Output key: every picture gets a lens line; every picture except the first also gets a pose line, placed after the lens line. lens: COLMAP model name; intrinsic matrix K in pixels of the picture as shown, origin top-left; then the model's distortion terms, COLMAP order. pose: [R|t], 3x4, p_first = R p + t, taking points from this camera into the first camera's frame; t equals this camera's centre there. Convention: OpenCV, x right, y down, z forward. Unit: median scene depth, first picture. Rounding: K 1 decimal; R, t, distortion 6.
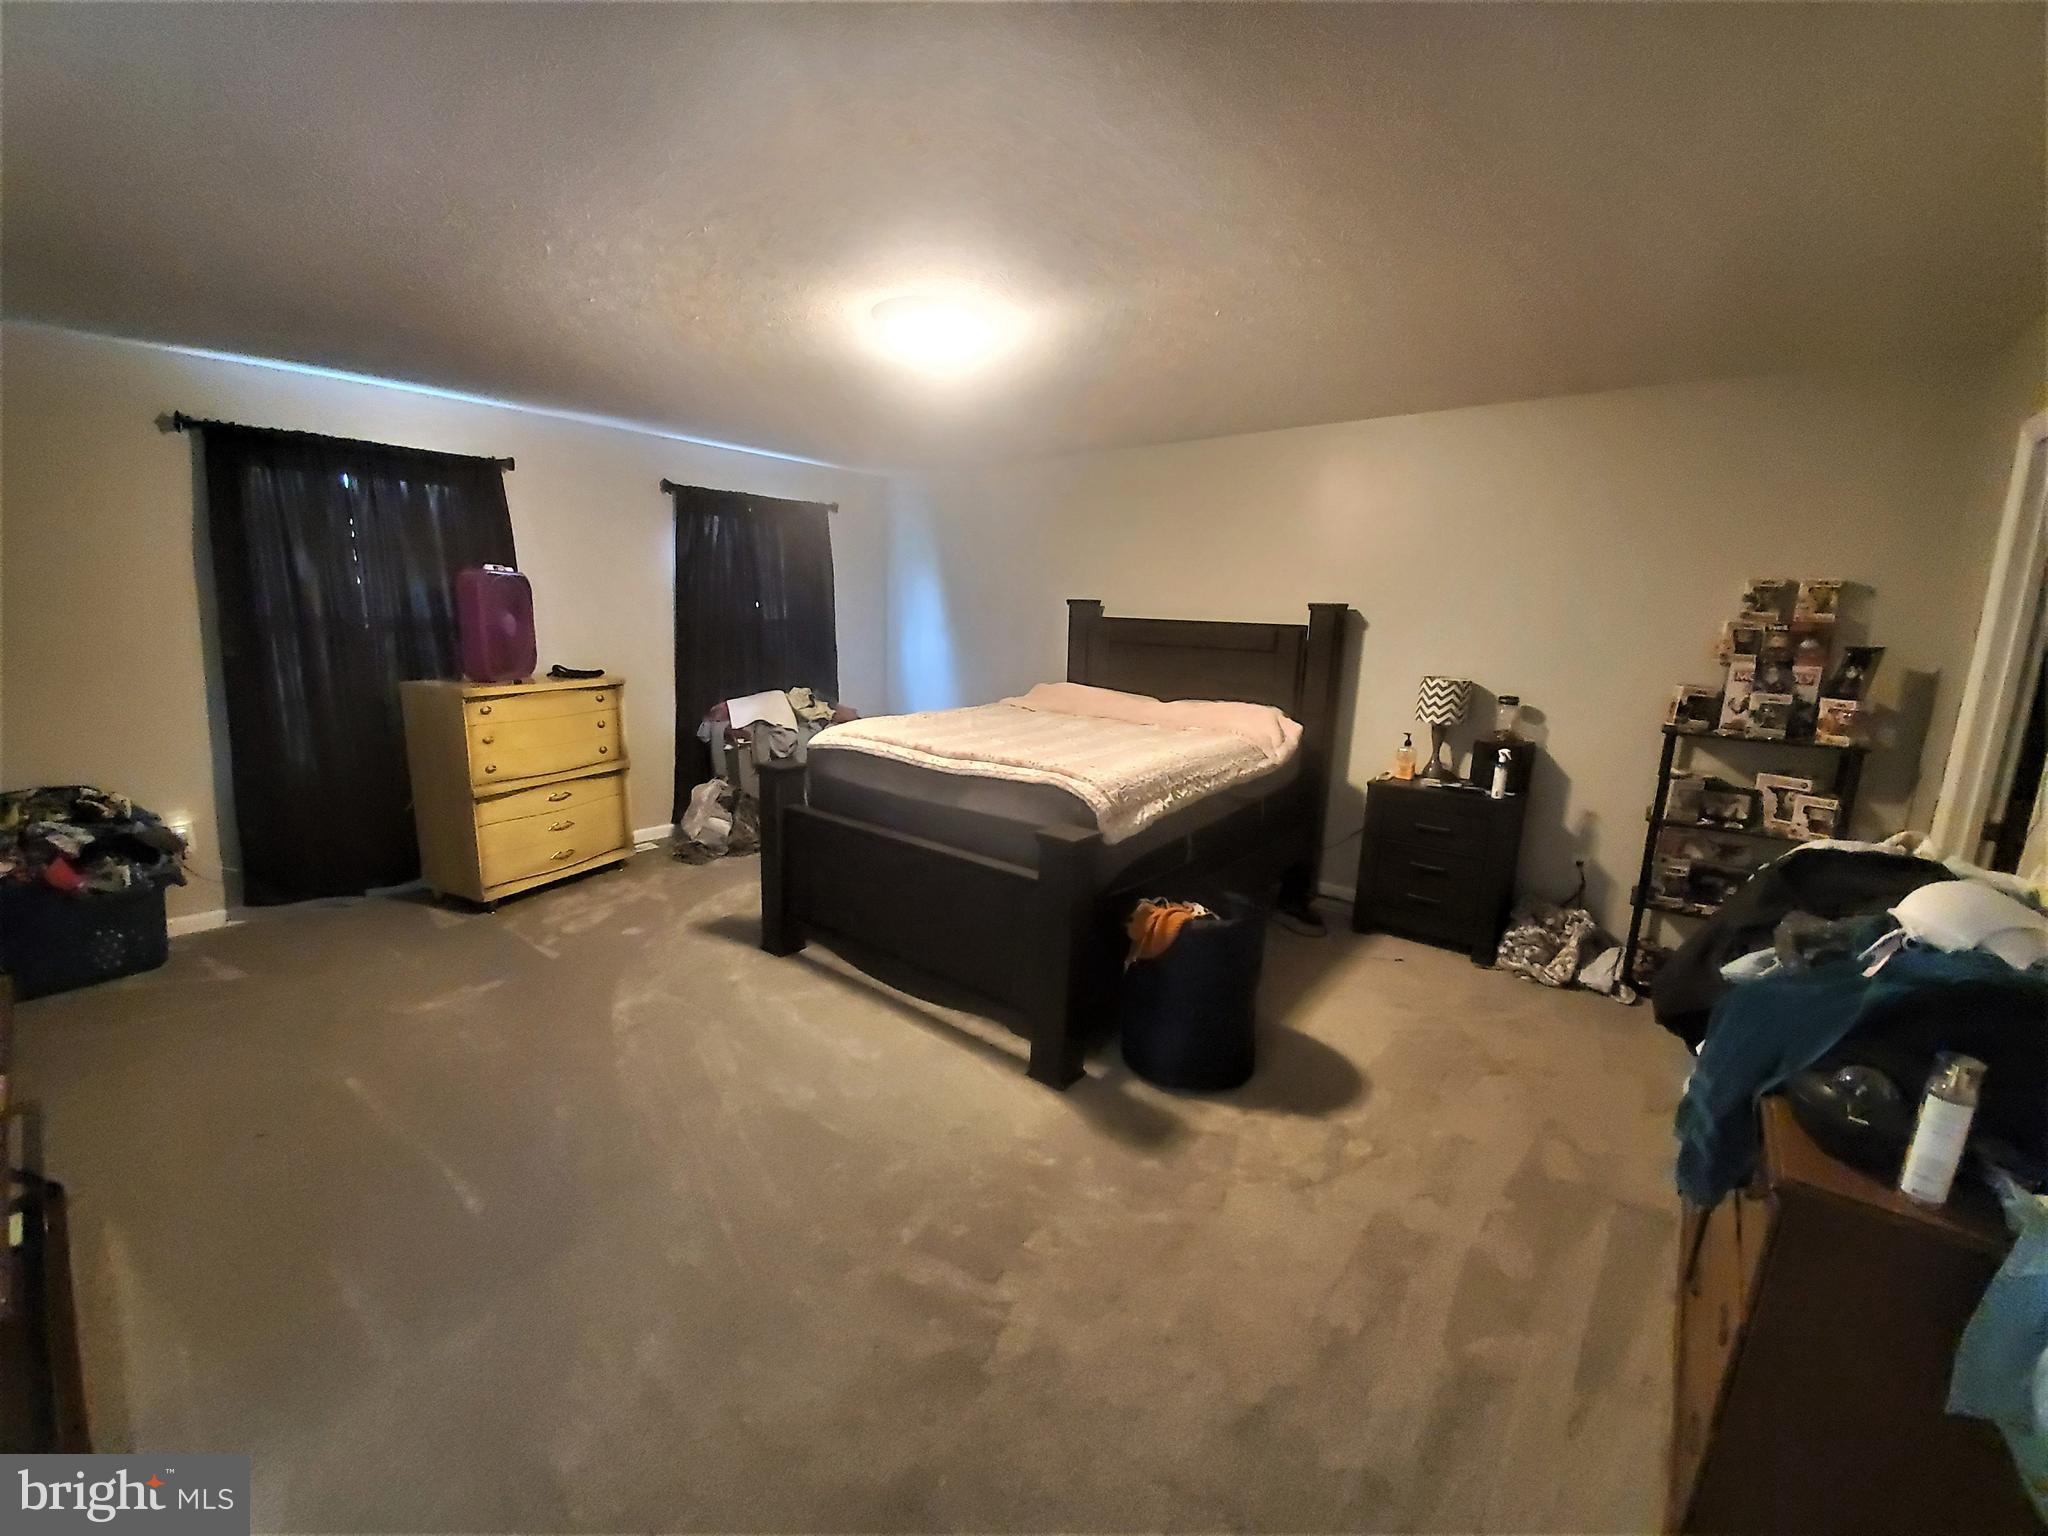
lens RADIAL K [[811.1, 0, 1026.3], [0, 811.1, 771.8], [0, 0, 1]] dist [0.016306, -0.018123]
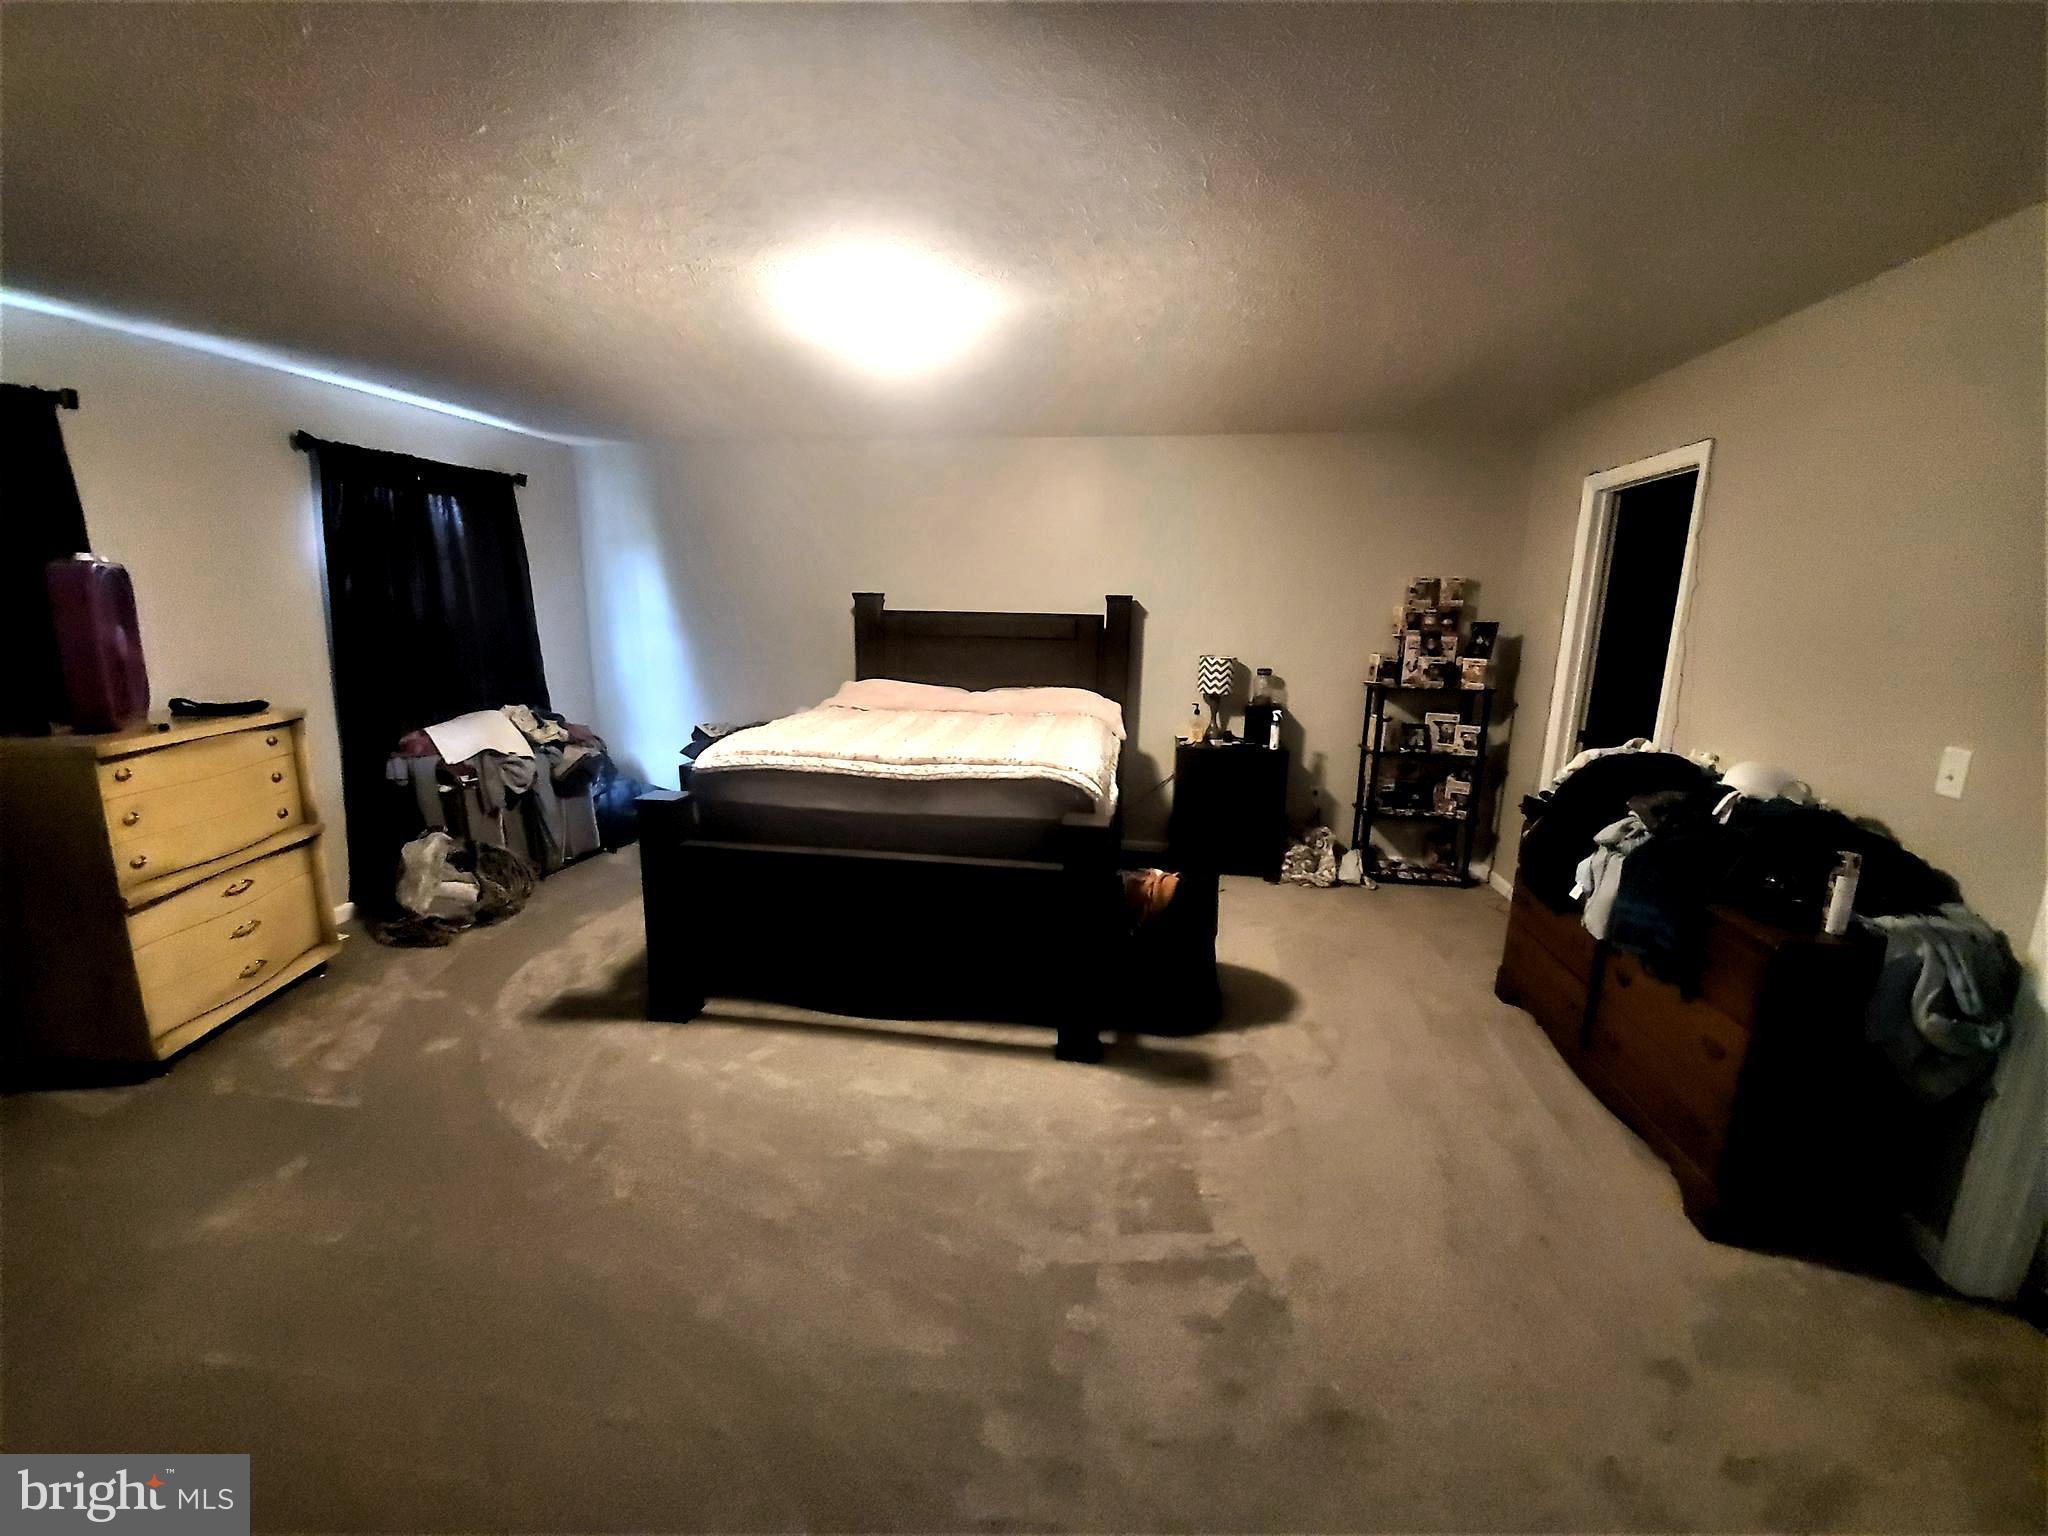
lens RADIAL K [[811.1, 0, 1026.3], [0, 811.1, 771.8], [0, 0, 1]] dist [0.016306, -0.018123]
pose [[0.865555, -0.115341, 0.487352, -0.374848], [0.107259, 0.993232, 0.044571, -0.030752], [-0.489194, 0.013694, 0.872067, 0.084379]]
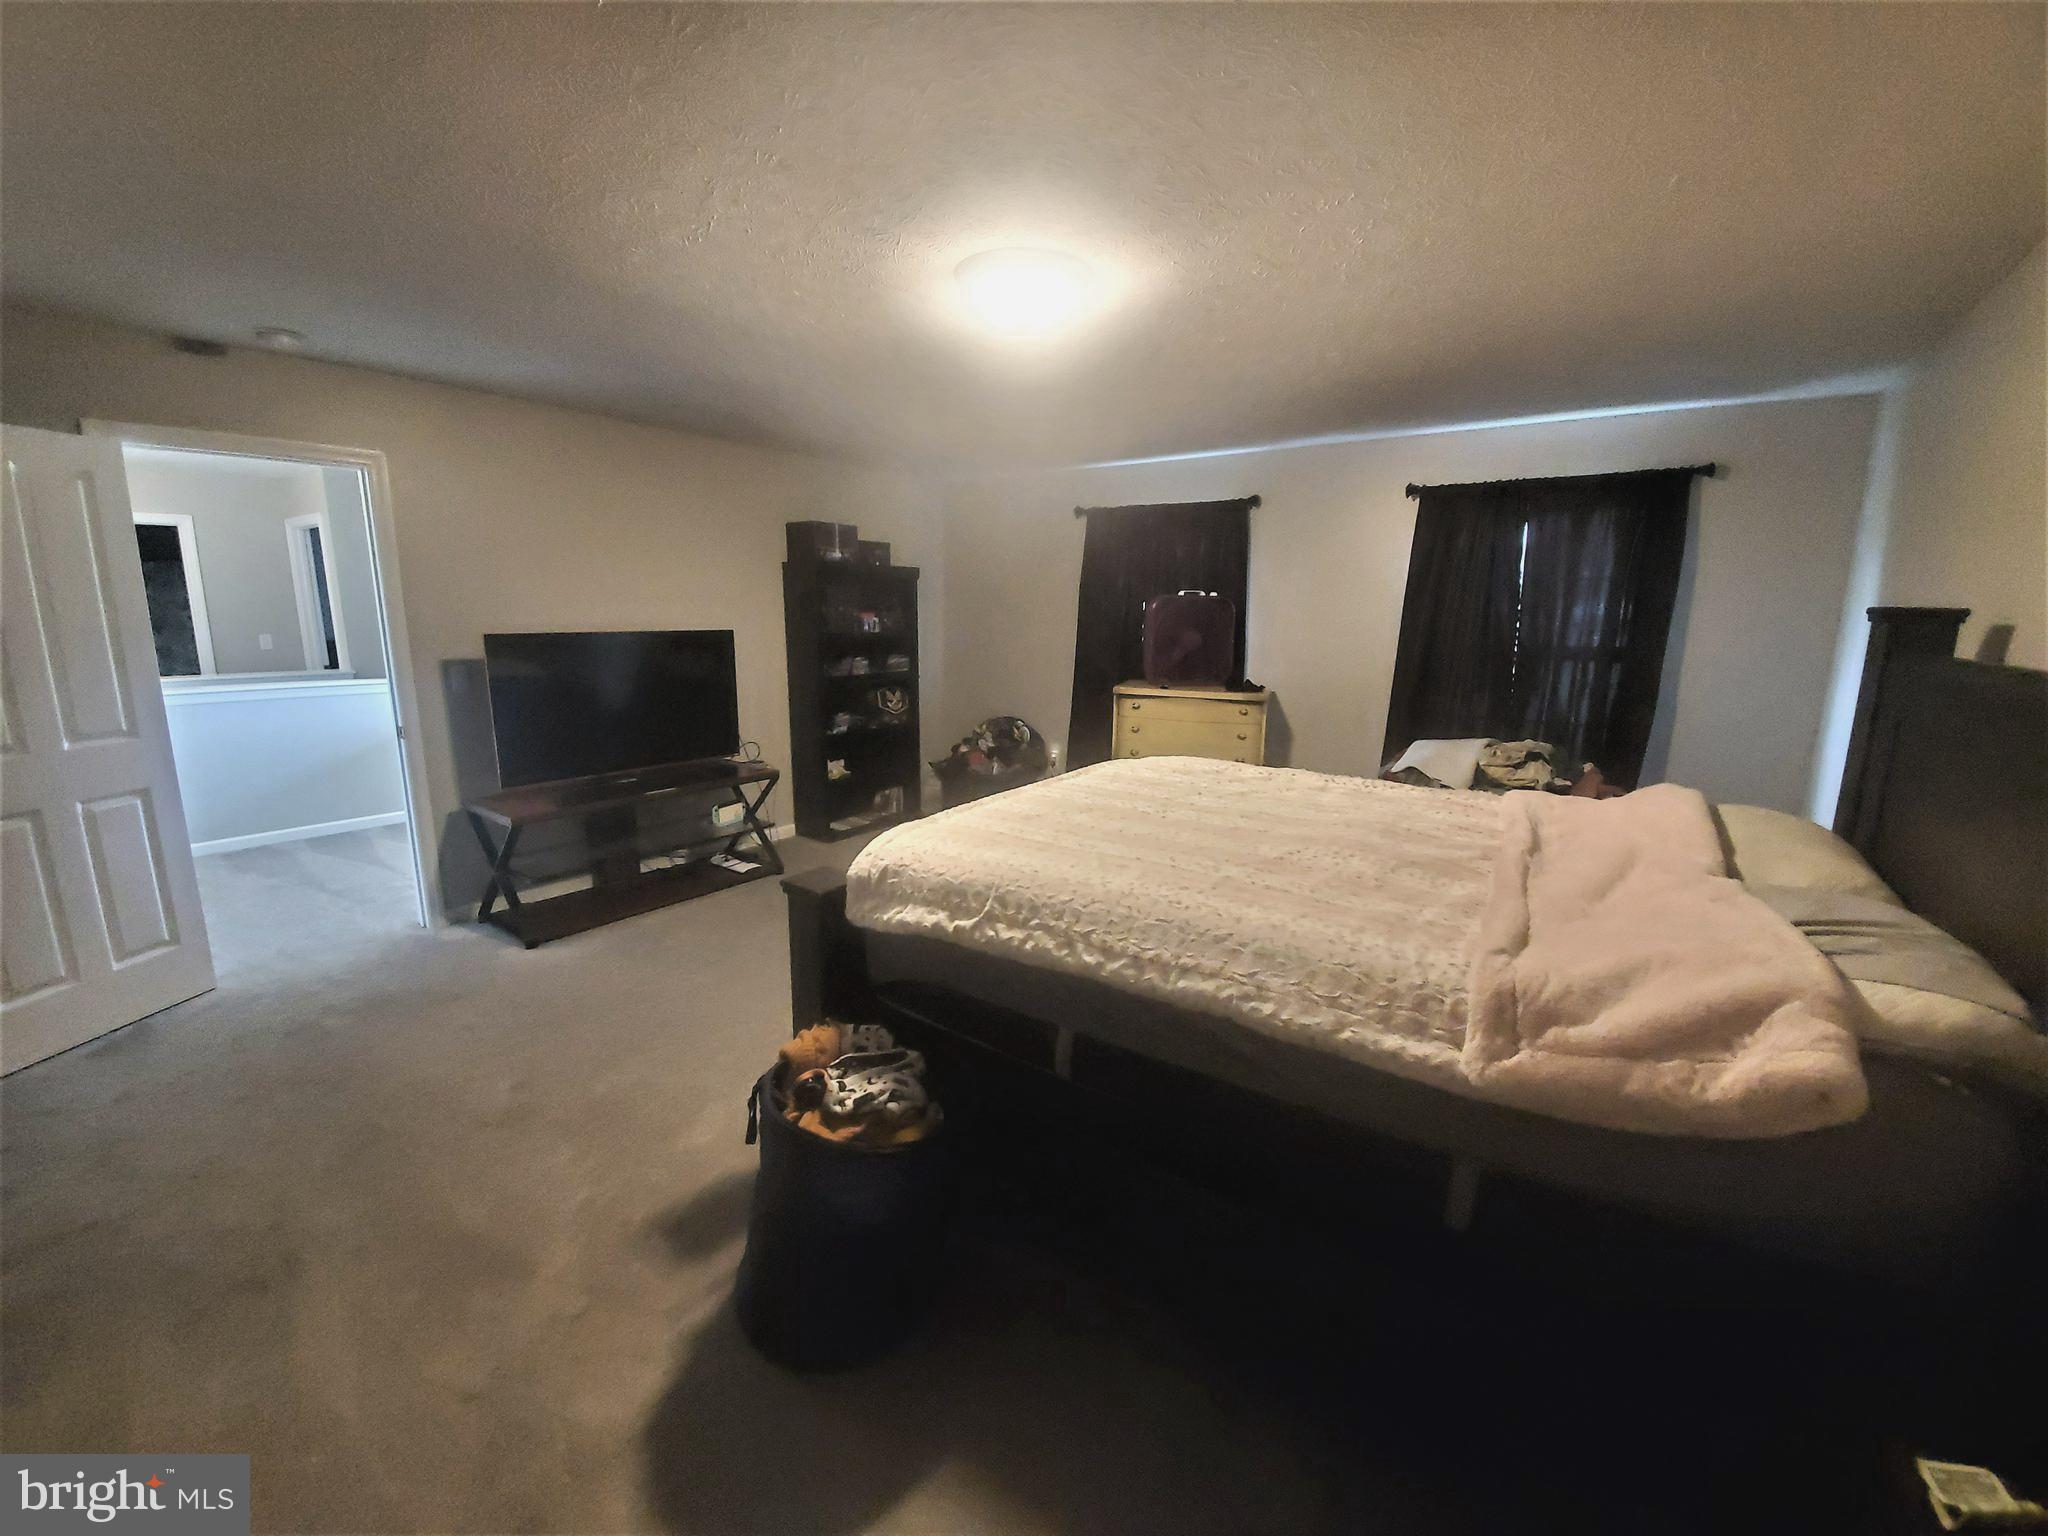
lens RADIAL K [[800.5, 0, 1024.0], [0, 800.5, 768.0], [0, 0, 1]] dist [-0.000516, -0.017041]
pose [[0.064871, 0.166067, -0.983978, 0.604599], [-0.205493, 0.967145, 0.149678, -0.142439], [0.976506, 0.192491, 0.096865, 0.781798]]
